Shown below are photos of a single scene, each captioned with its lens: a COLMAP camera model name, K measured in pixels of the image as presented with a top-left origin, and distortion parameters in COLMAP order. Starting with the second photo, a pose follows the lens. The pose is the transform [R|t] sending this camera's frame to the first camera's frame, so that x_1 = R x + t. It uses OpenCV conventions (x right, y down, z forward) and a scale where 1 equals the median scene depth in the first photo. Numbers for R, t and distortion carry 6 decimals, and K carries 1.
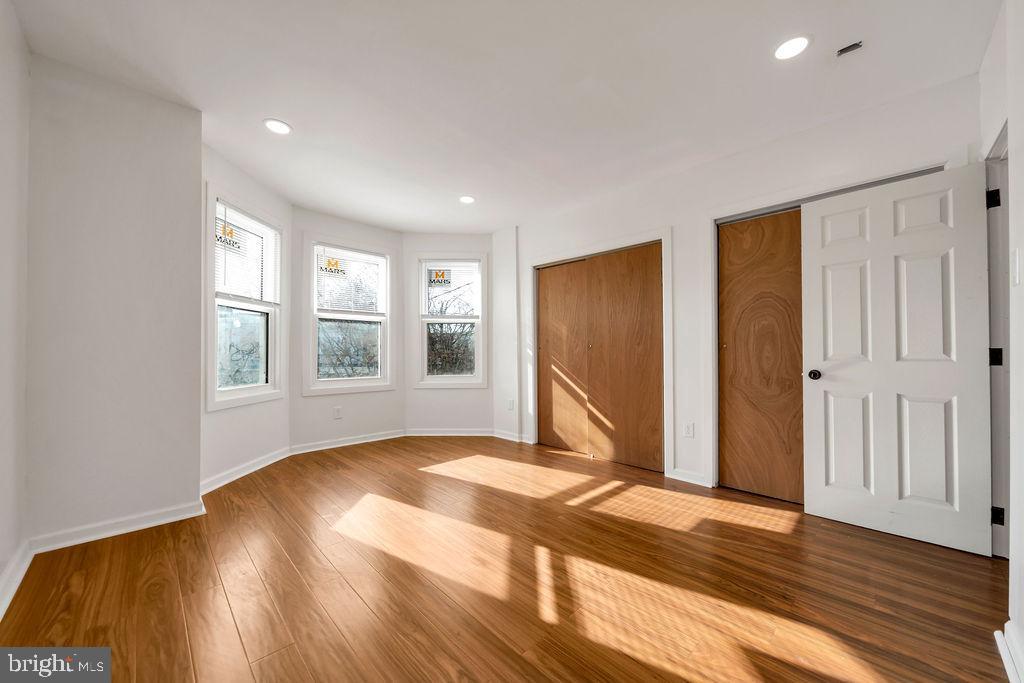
lens RADIAL K [[376.4, 0, 516.1], [0, 376.4, 349.6], [0, 0, 1]] dist [0.003065, -0.001425]
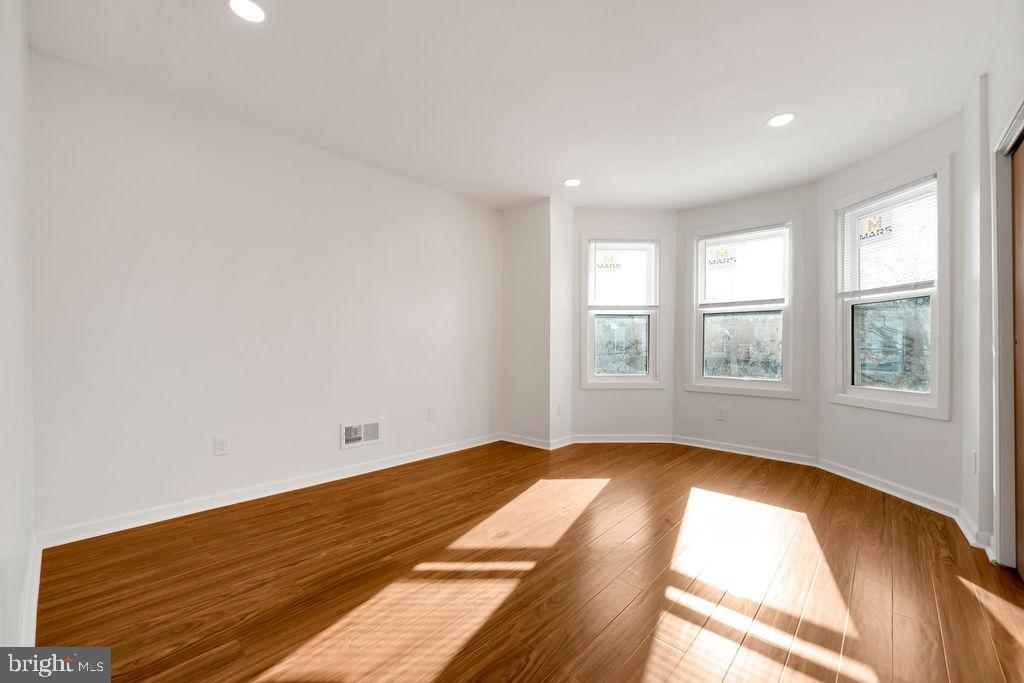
lens RADIAL K [[411.9, 0, 514.6], [0, 411.9, 346.1], [0, 0, 1]] dist [-0.001112, 0.000127]
pose [[0.044450, 0.000090, -0.999012, 0.744494], [0.004998, 0.999987, 0.000313, -0.003085], [0.998999, -0.005006, 0.044449, 0.644221]]
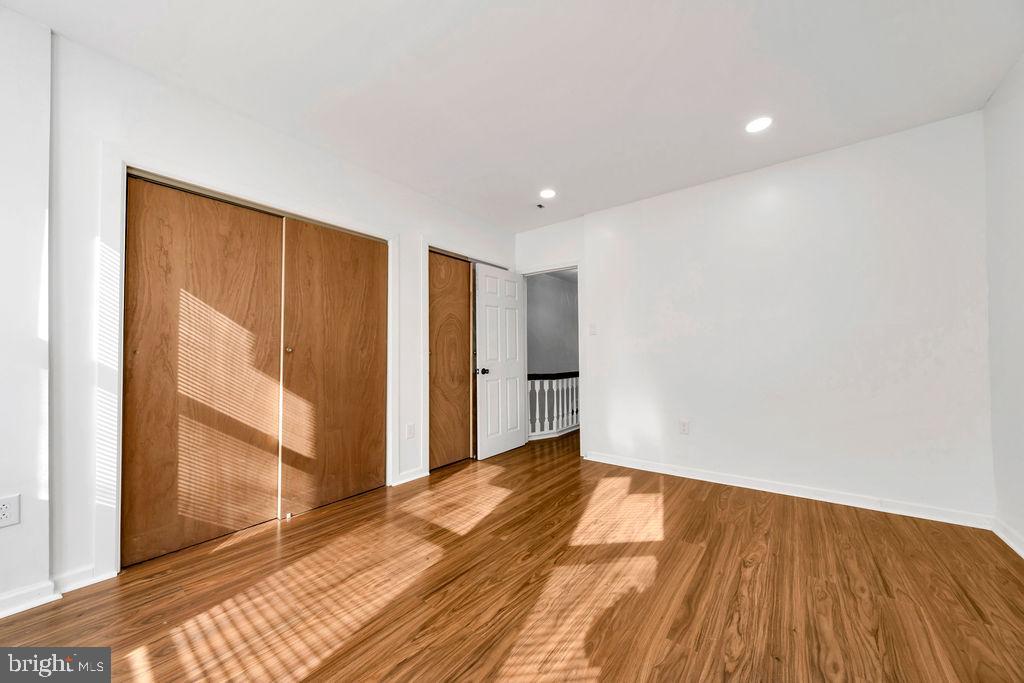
lens RADIAL K [[357.7, 0, 514.3], [0, 357.7, 347.5], [0, 0, 1]] dist [-0.002714, -0.000136]
pose [[-0.128711, 0.020104, 0.991478, -0.638211], [-0.004579, 0.999772, -0.020866, -0.003882], [-0.991672, -0.007225, -0.128589, 0.911353]]
